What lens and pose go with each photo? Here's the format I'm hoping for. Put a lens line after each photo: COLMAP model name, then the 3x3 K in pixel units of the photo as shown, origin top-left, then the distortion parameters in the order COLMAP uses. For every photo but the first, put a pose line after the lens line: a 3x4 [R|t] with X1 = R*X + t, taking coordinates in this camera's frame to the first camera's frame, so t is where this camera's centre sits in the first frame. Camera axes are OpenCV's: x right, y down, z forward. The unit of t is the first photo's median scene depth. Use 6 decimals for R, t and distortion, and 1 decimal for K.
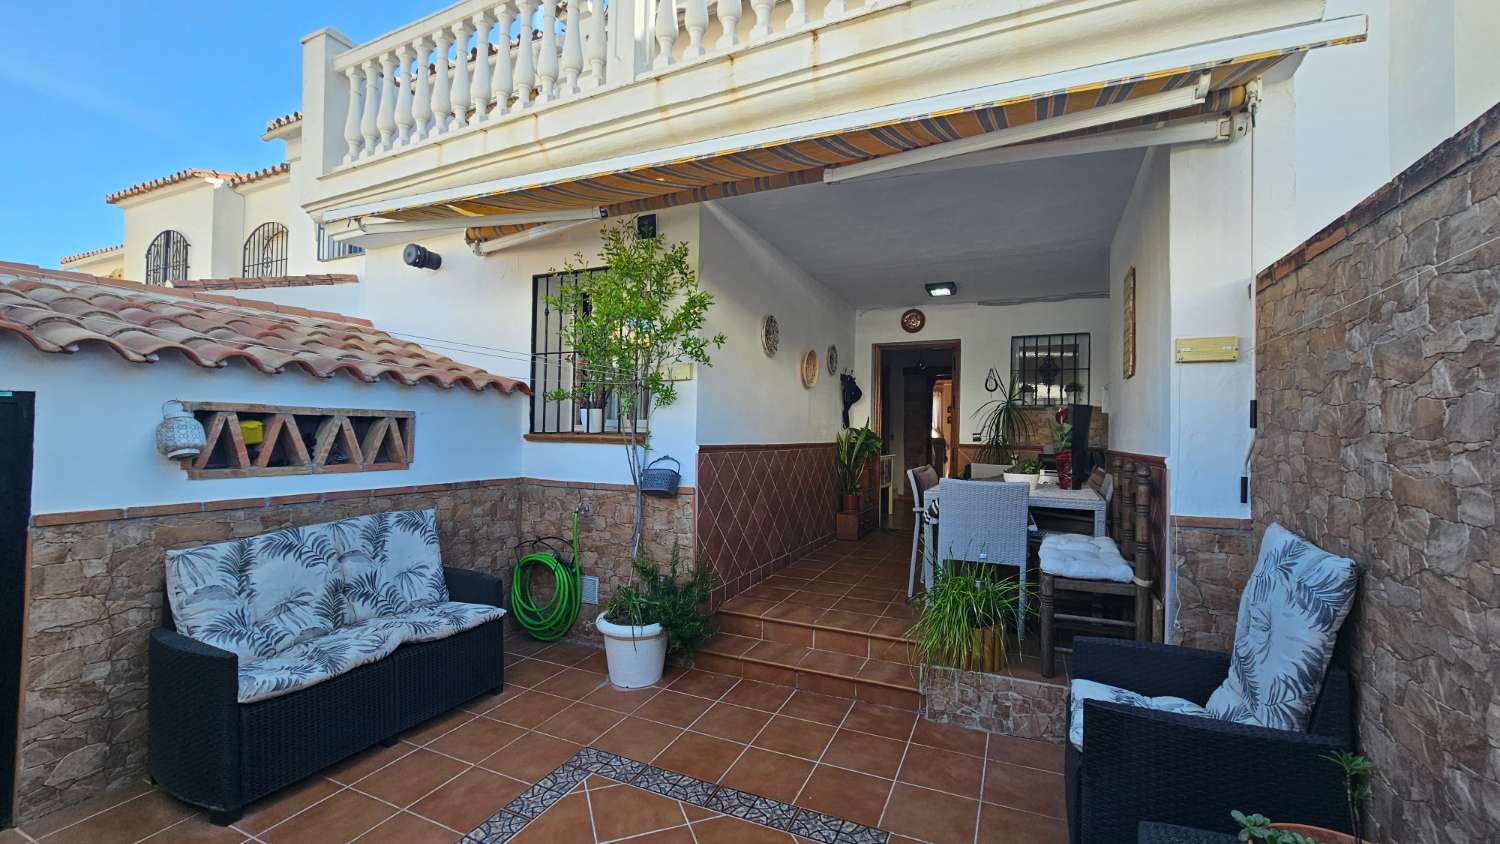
lens RADIAL K [[612.9, 0, 741.7], [0, 612.9, 425.7], [0, 0, 1]] dist [-0.001612, 0.000171]
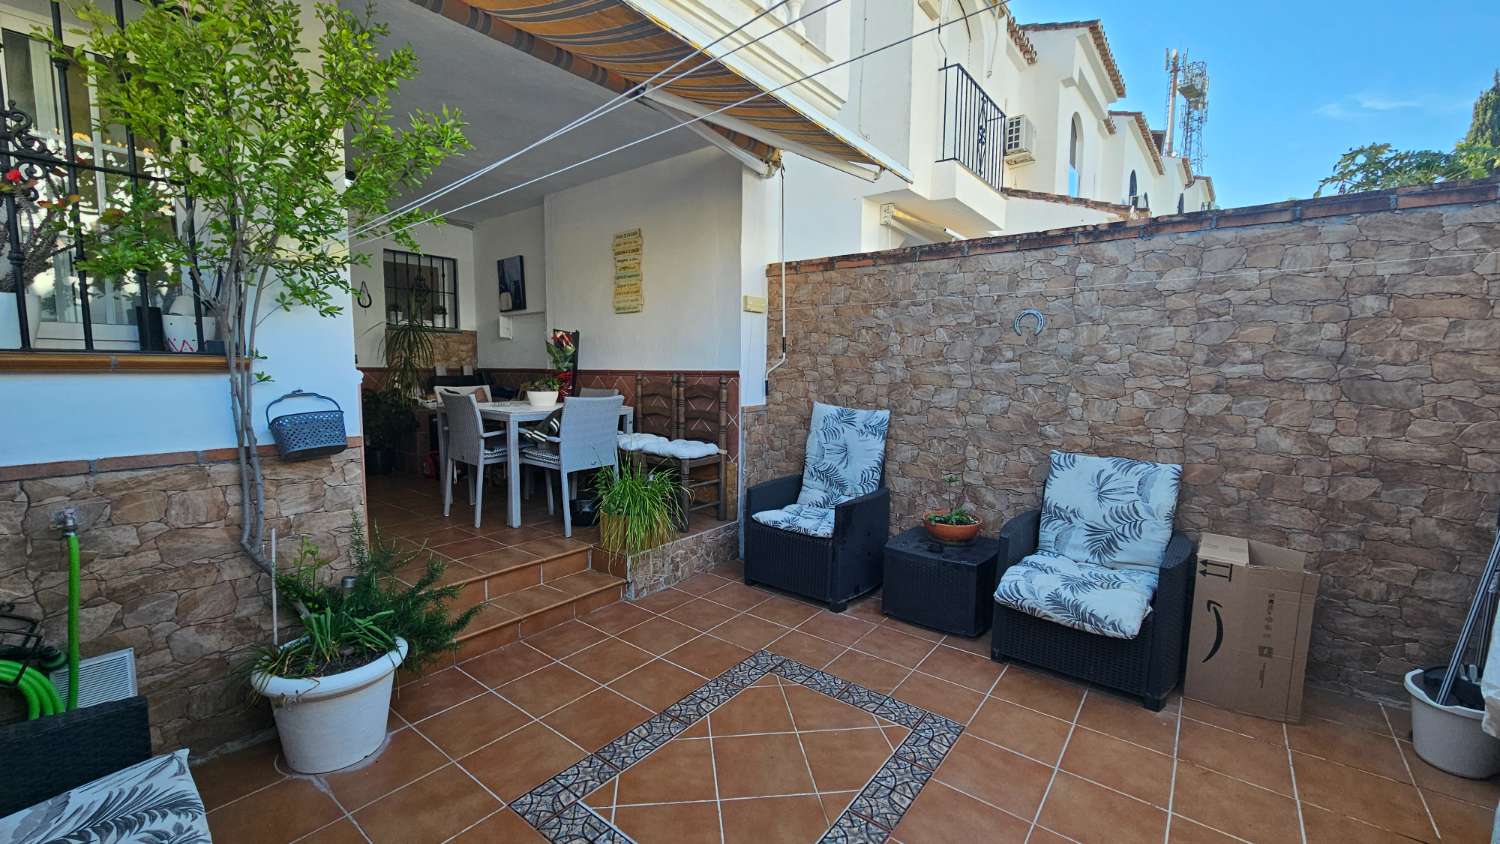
lens RADIAL K [[612.9, 0, 741.7], [0, 612.9, 425.7], [0, 0, 1]] dist [-0.001612, 0.000171]
pose [[0.225373, -0.108099, 0.968257, -0.533512], [-0.015056, 0.993321, 0.114401, 0.007481], [-0.974156, -0.040361, 0.222240, 0.392080]]
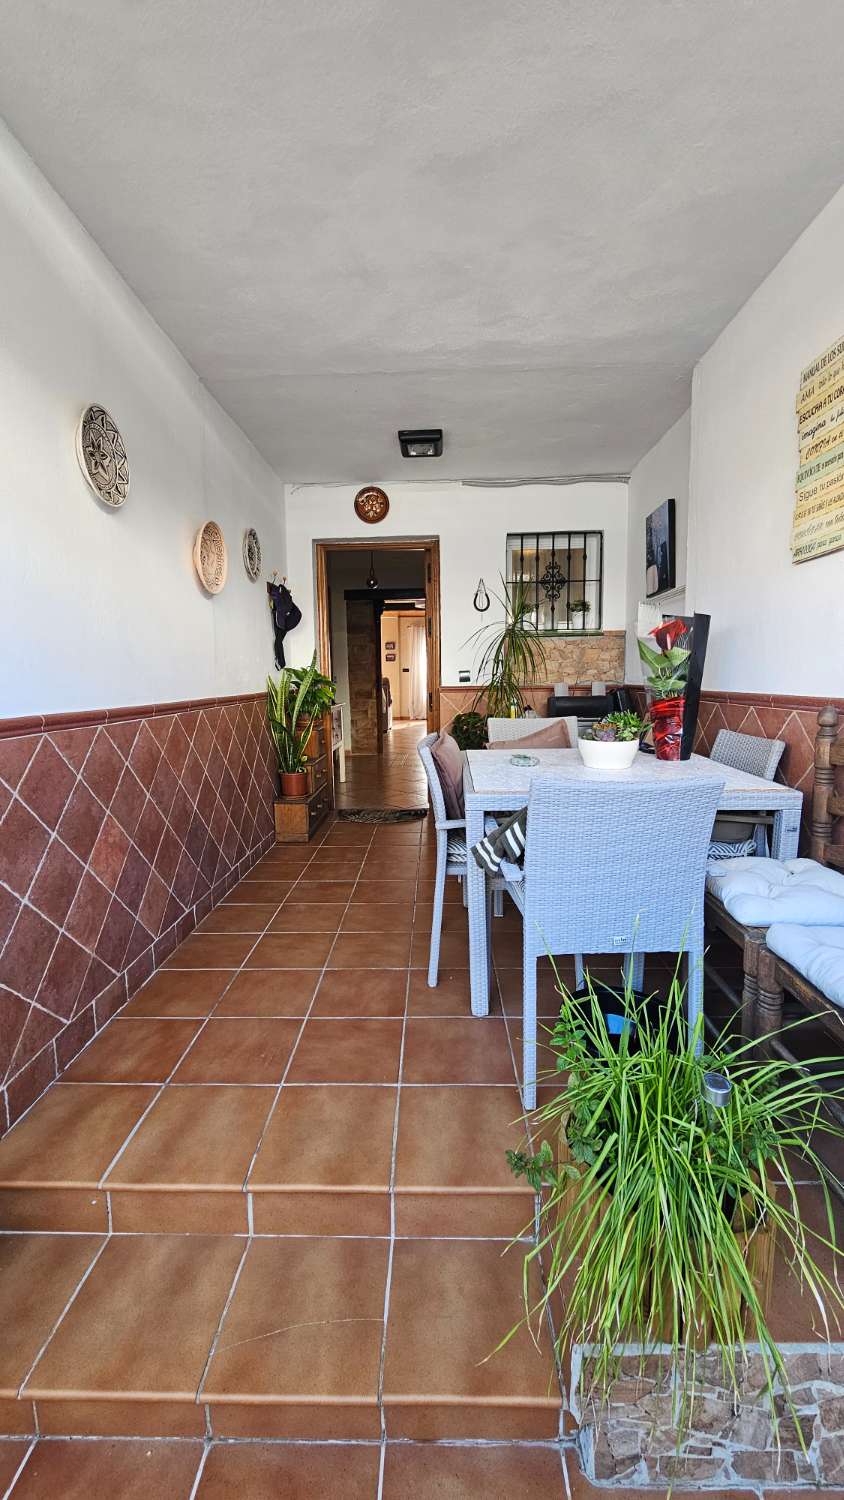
lens RADIAL K [[612.9, 0, 420.1], [0, 612.9, 743.6], [0, 0, 1]] dist [-0.001612, 0.000171]
pose [[0.917594, -0.076645, 0.390060, 0.074607], [0.028231, 0.991323, 0.128378, 0.004767], [-0.396515, -0.106787, 0.911796, 0.541430]]
